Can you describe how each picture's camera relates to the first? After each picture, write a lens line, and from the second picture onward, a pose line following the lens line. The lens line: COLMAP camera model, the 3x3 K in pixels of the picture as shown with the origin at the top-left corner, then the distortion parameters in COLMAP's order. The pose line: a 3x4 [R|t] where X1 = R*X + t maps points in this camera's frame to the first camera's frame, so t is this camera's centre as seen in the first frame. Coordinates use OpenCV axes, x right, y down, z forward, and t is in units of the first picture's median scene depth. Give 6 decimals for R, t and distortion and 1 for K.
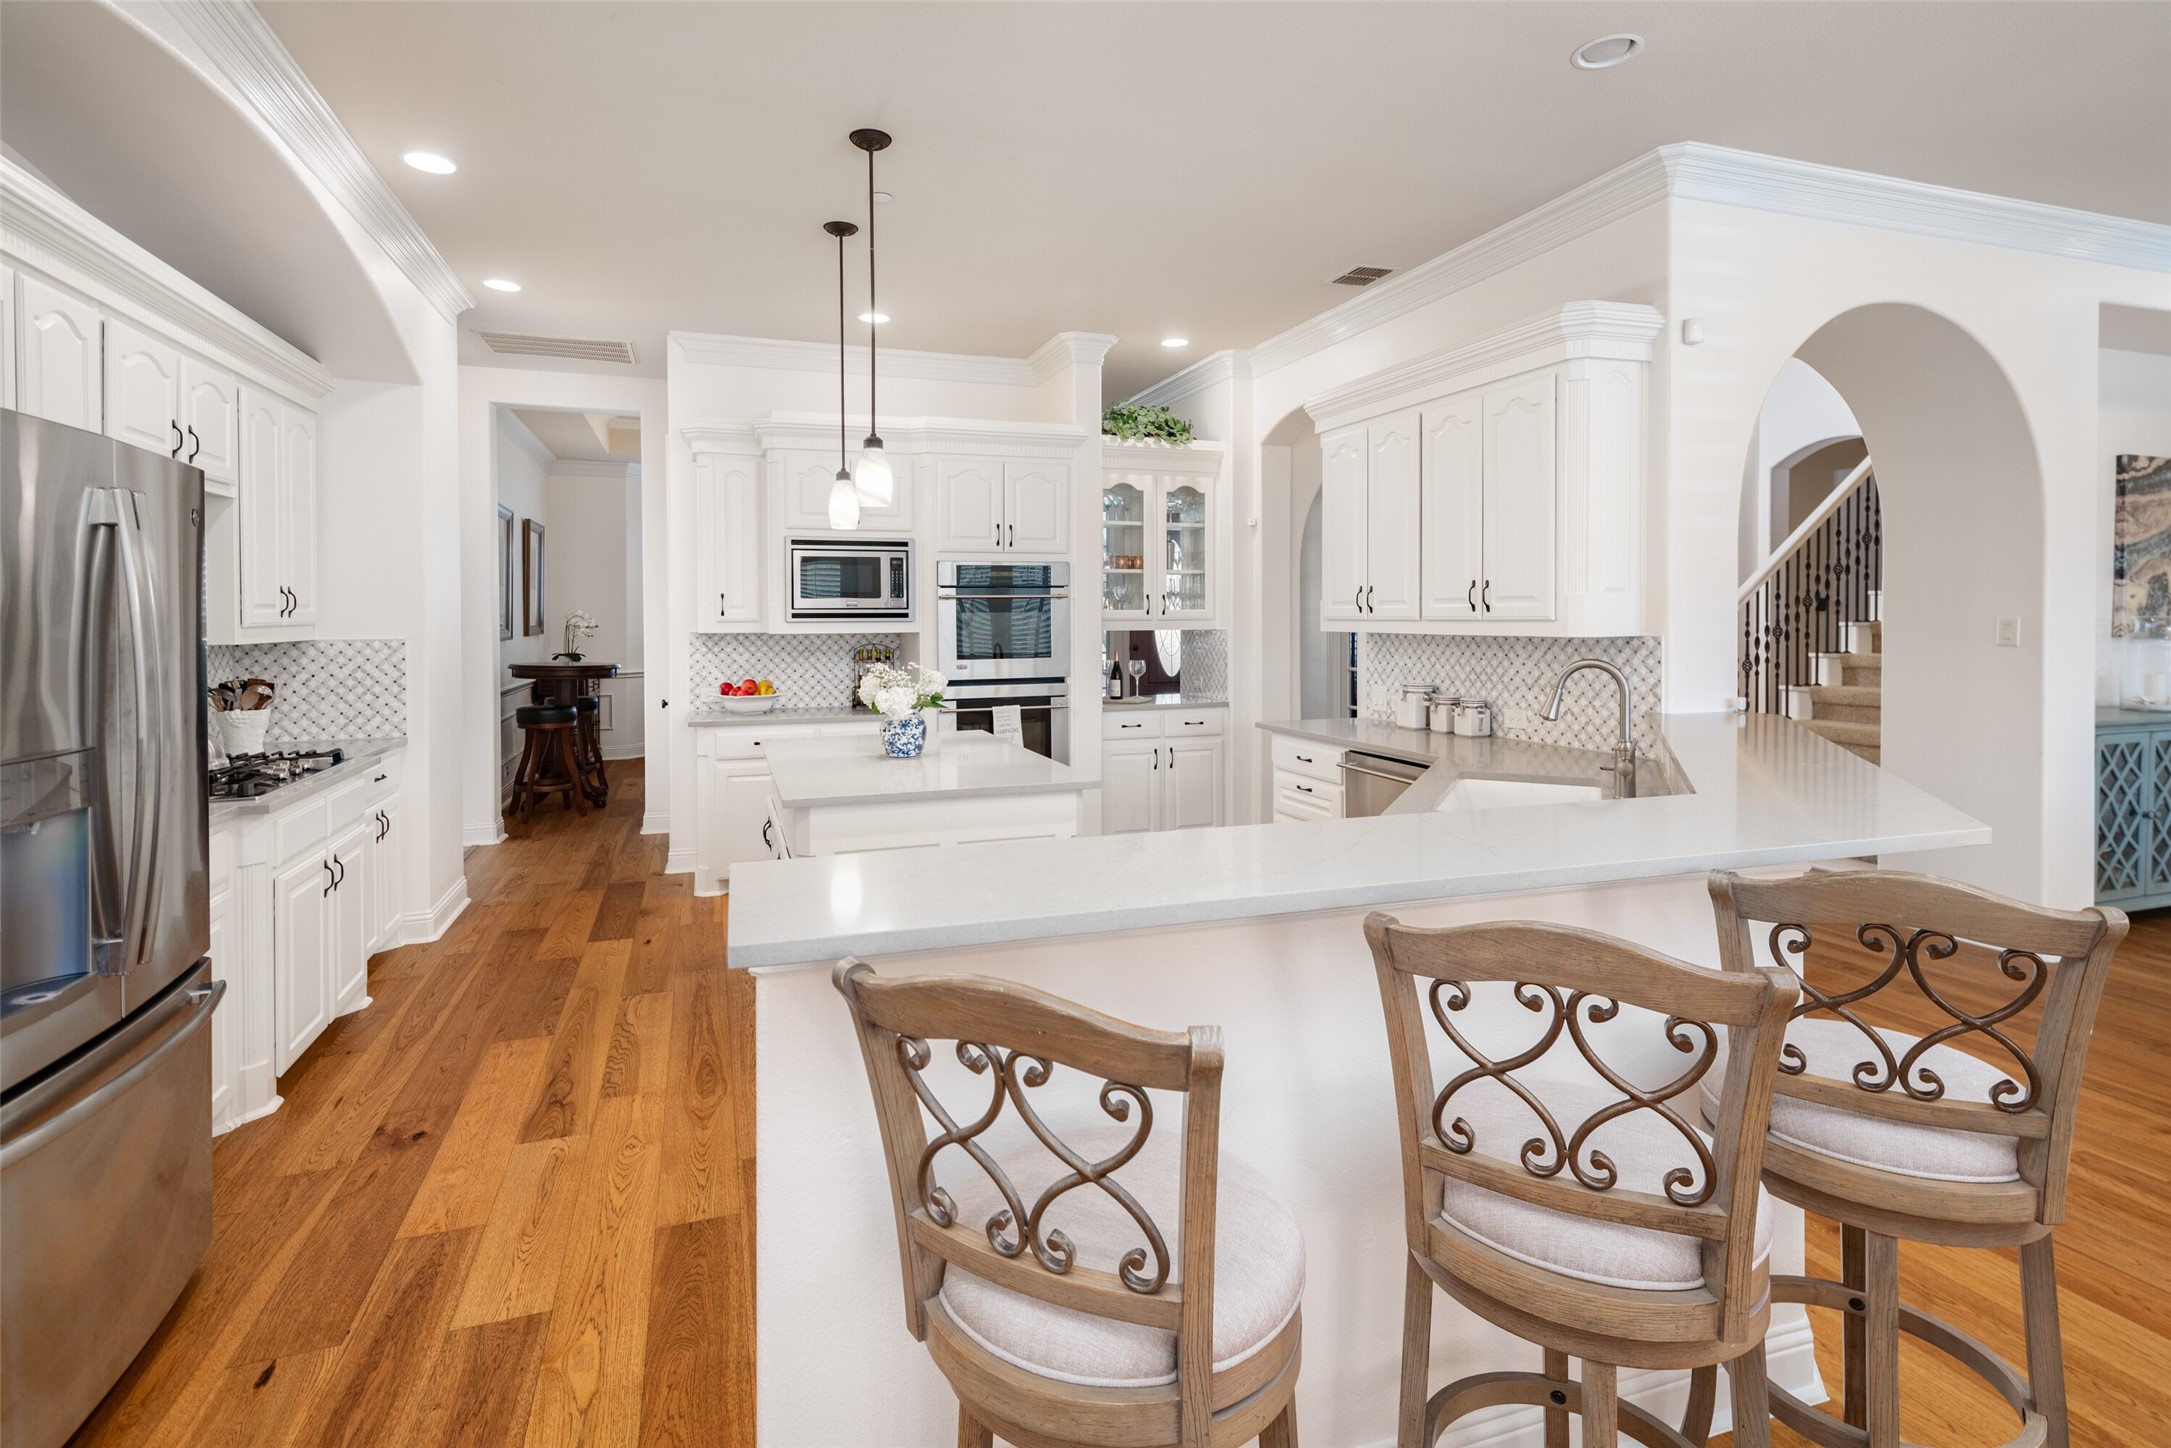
lens RADIAL K [[1058.5, 0, 1062.4], [0, 1058.5, 618.2], [0, 0, 1]] dist [0.005352, -0.002126]
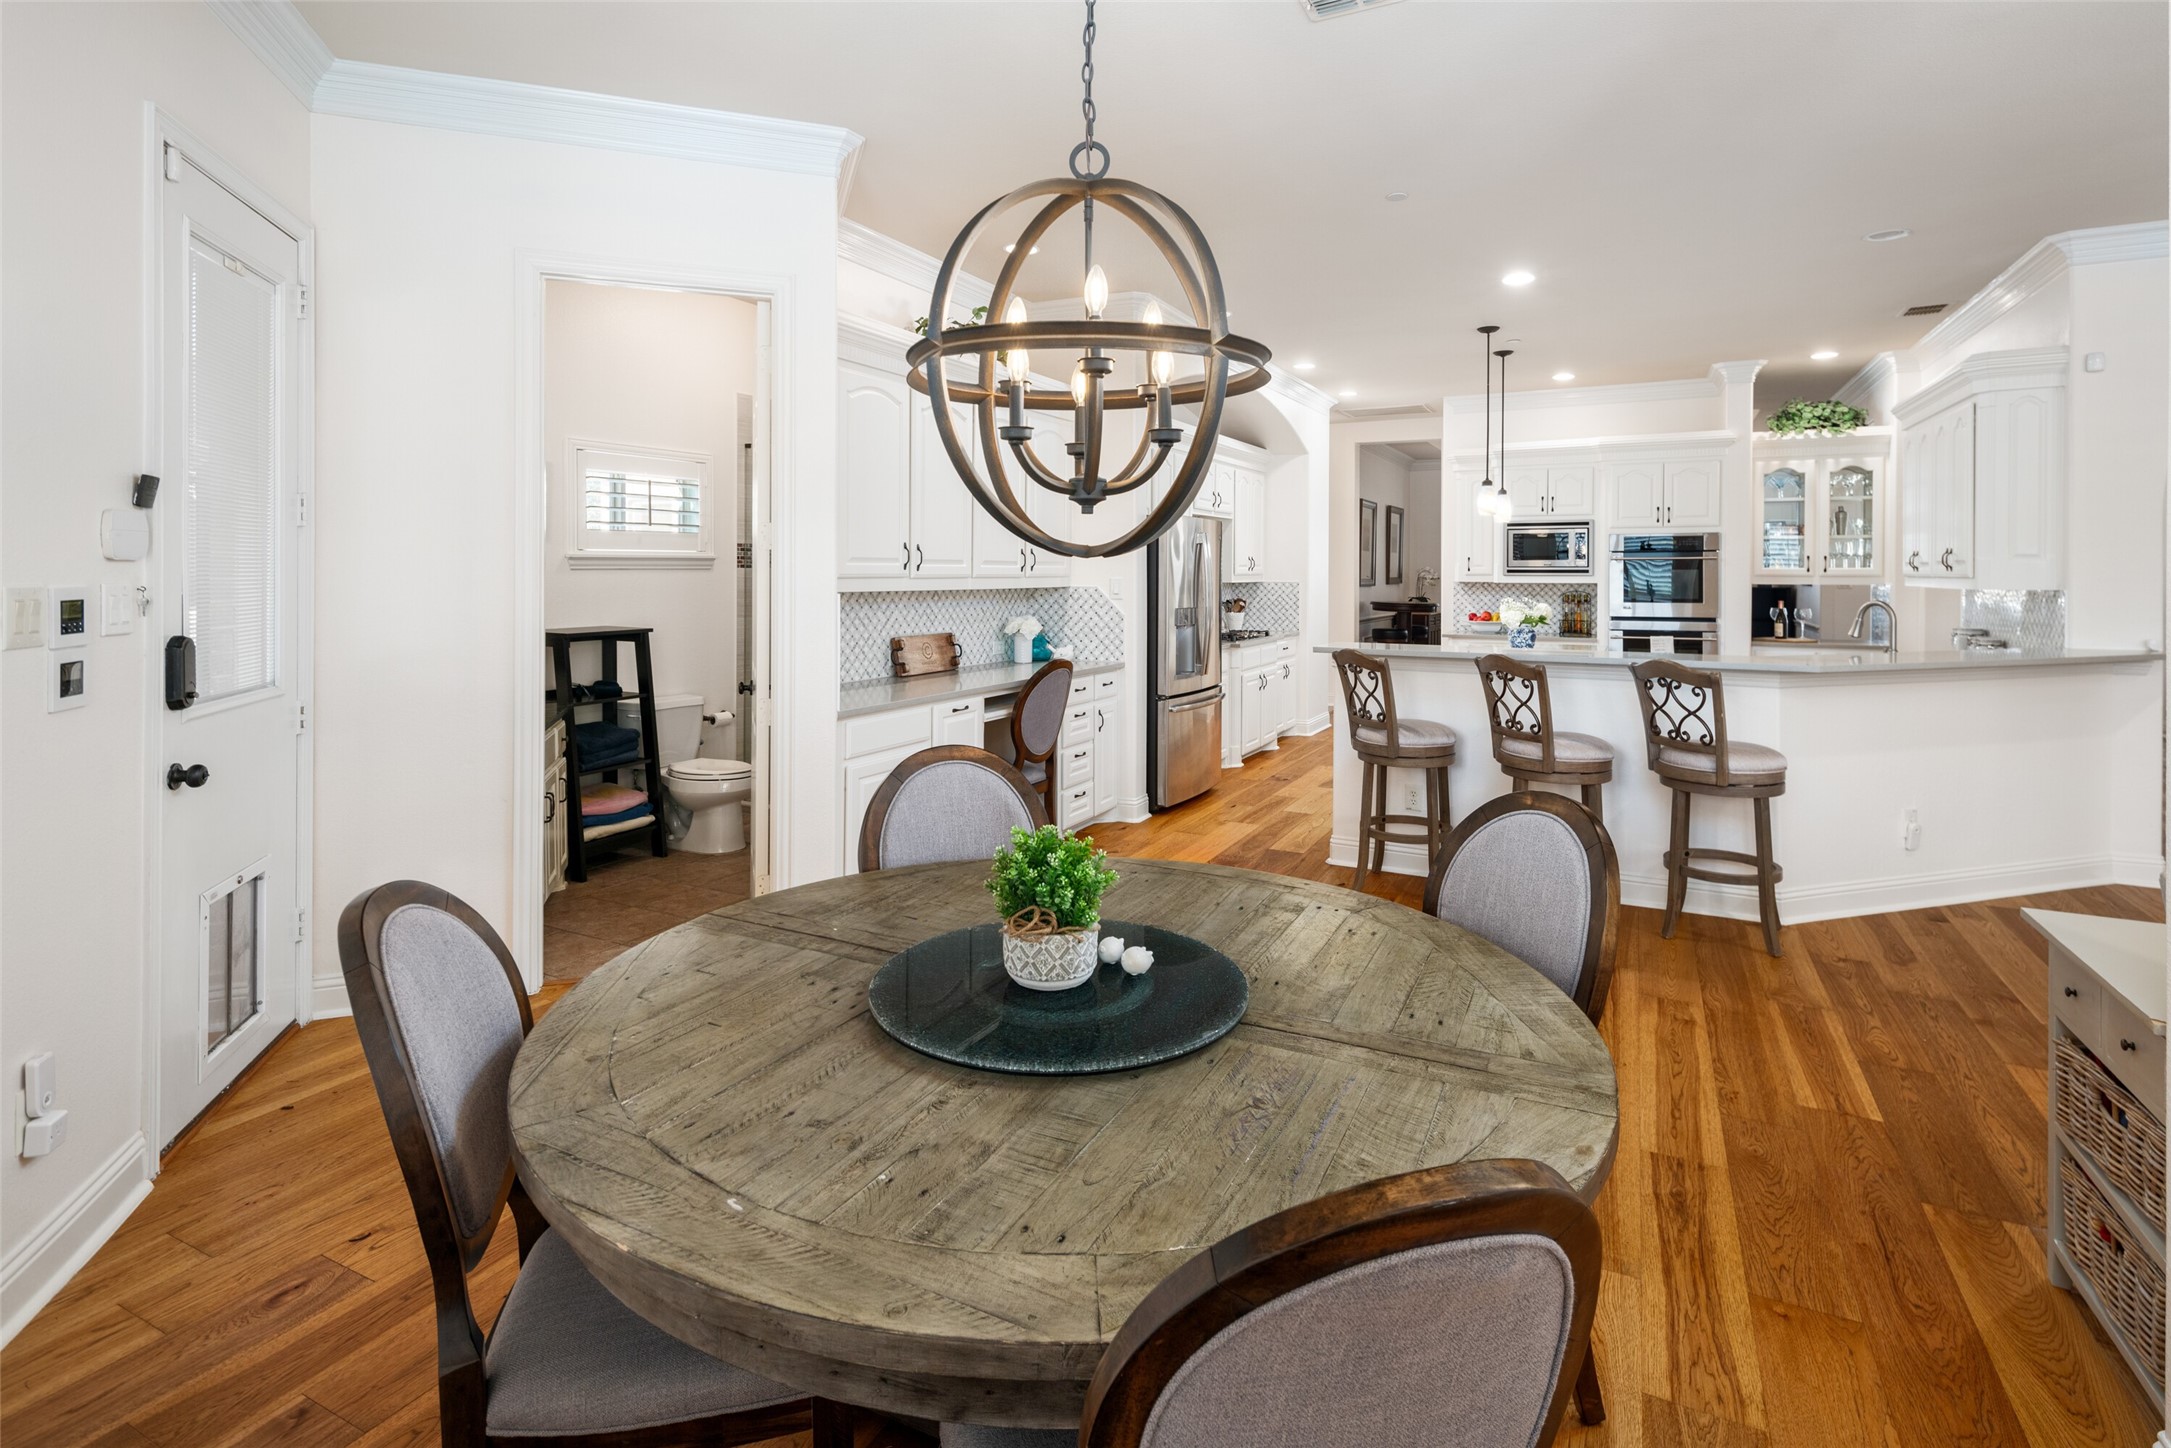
lens RADIAL K [[1058.5, 0, 1095.6], [0, 1058.5, 703.4], [0, 0, 1]] dist [0.005352, -0.002126]
pose [[0.700387, 0.093065, -0.707670, 0.443270], [-0.004713, 0.992045, 0.125798, -0.002823], [0.713747, -0.084772, 0.695254, -0.555712]]
